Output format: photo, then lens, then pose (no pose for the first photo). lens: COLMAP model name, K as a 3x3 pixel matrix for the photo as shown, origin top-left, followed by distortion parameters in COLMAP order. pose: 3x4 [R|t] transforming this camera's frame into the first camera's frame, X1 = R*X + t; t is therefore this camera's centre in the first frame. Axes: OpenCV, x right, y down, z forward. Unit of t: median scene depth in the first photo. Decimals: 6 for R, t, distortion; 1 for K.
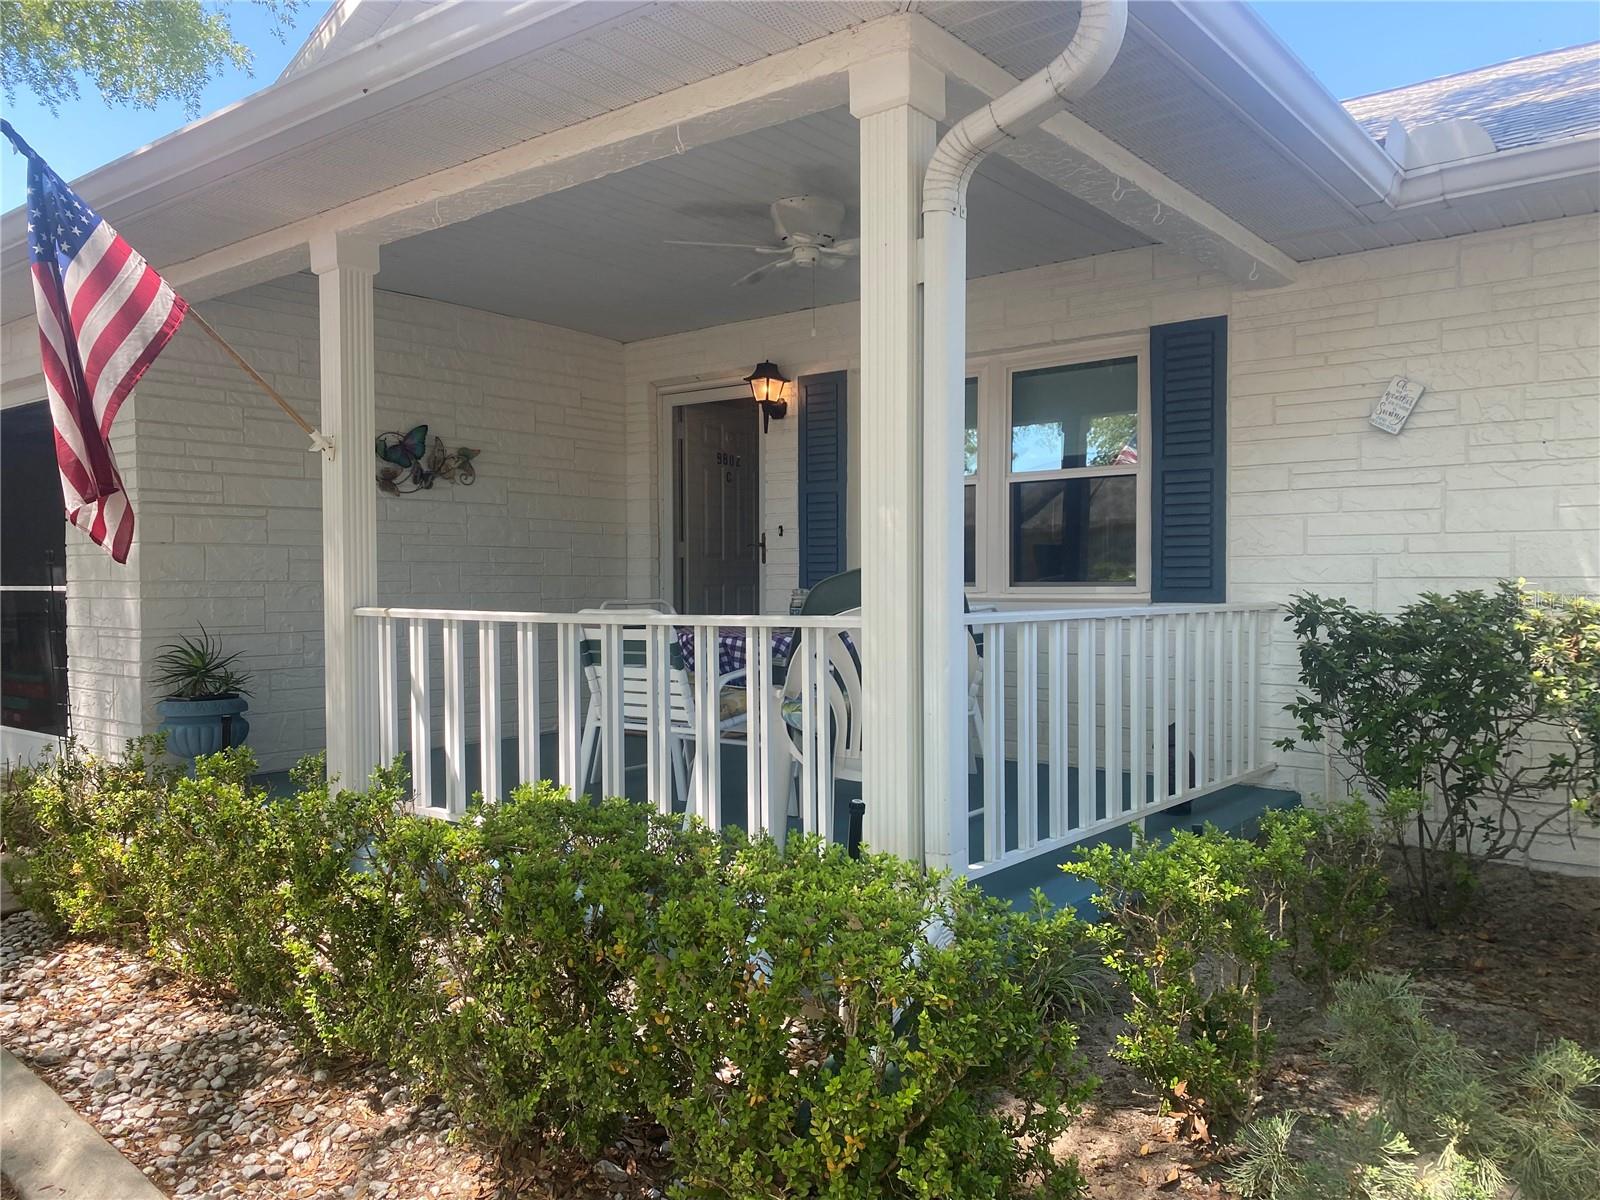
lens RADIAL K [[1211.4, 0, 803.0], [0, 1211.4, 599.5], [0, 0, 1]] dist [0.043524, -0.001604]
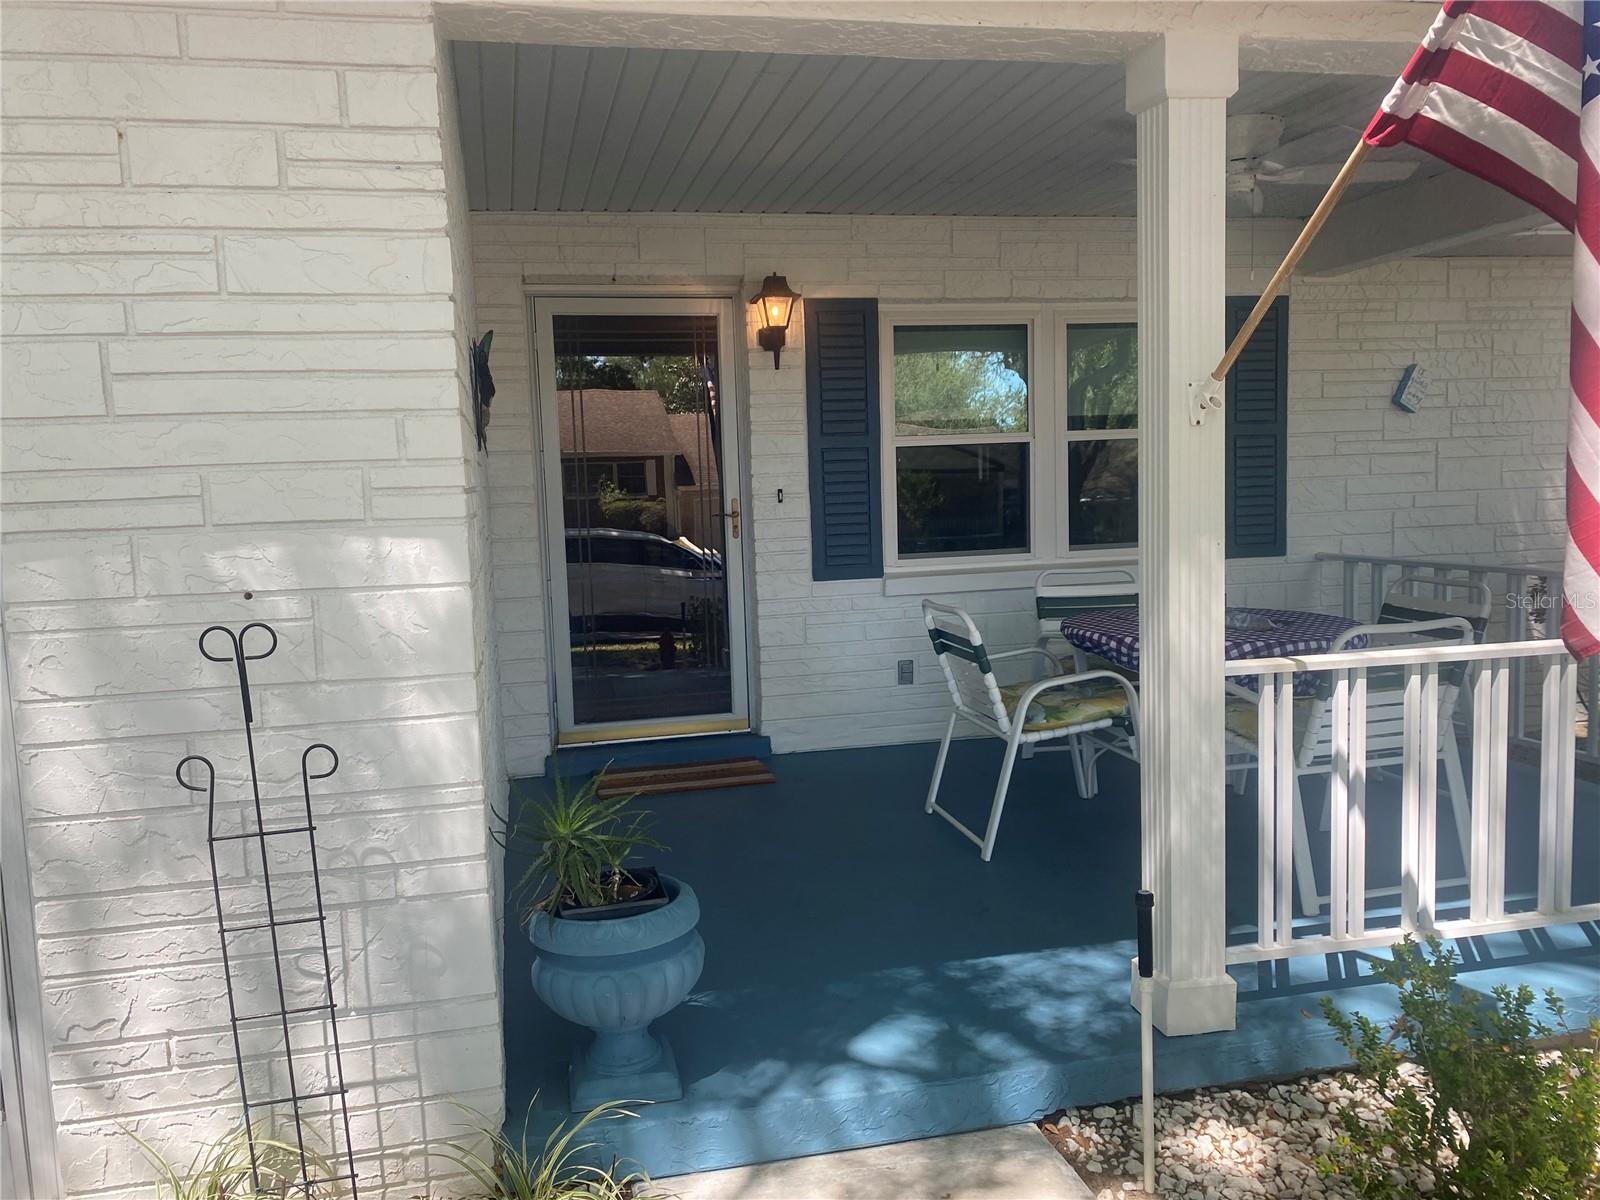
lens RADIAL K [[1211.4, 0, 802.1], [0, 1211.4, 603.8], [0, 0, 1]] dist [0.043524, -0.001604]
pose [[0.622254, -0.098874, 0.776546, -0.864627], [0.044243, 0.994848, 0.091217, -0.079969], [-0.781564, -0.022403, 0.623422, 0.685544]]
